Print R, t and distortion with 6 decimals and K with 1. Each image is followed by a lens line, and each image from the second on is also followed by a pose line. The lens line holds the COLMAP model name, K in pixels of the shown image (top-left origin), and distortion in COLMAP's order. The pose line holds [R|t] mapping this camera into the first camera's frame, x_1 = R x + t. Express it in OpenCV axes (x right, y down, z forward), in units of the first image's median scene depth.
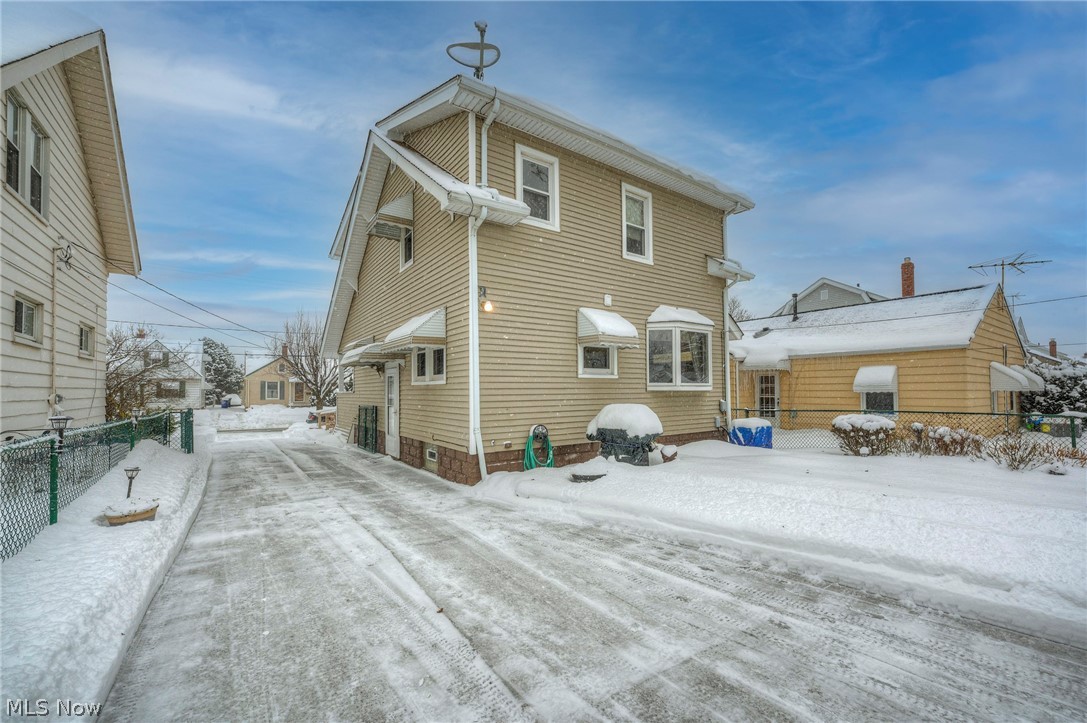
lens RADIAL K [[438.3, 0, 538.2], [0, 438.3, 383.2], [0, 0, 1]] dist [-0.000766, 0.001029]
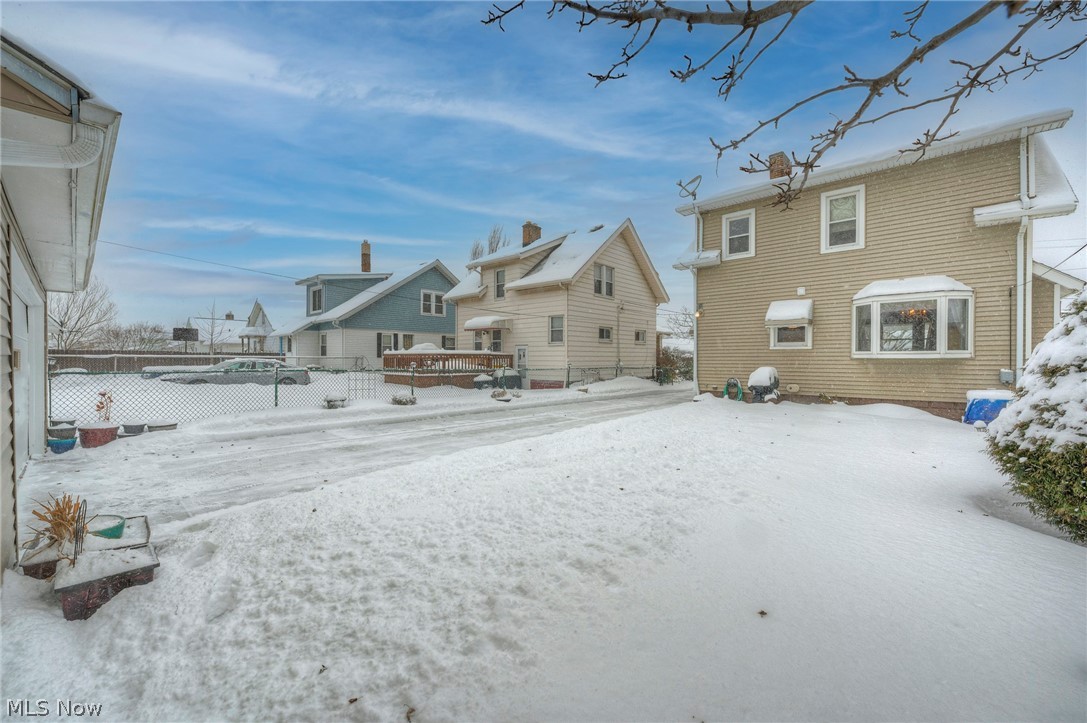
lens RADIAL K [[438.3, 0, 542.9], [0, 438.3, 357.0], [0, 0, 1]] dist [-0.000766, 0.001029]
pose [[0.225704, 0.000489, -0.974196, 1.108017], [0.018429, 0.999819, 0.004772, -0.006223], [0.974022, -0.019030, 0.225654, -0.071025]]
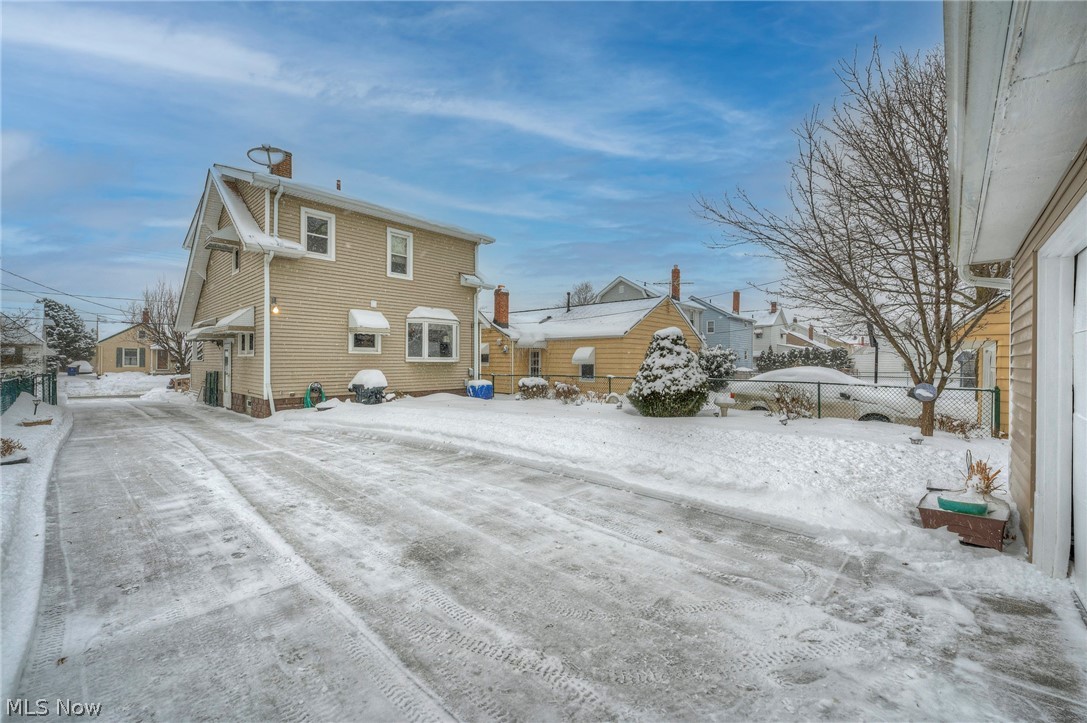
lens RADIAL K [[438.3, 0, 534.9], [0, 438.3, 361.0], [0, 0, 1]] dist [-0.000766, 0.001029]
pose [[0.980590, 0.009868, 0.195821, 0.359844], [-0.013373, 0.999773, 0.016584, -0.016118], [-0.195613, -0.018881, 0.980499, -0.561478]]
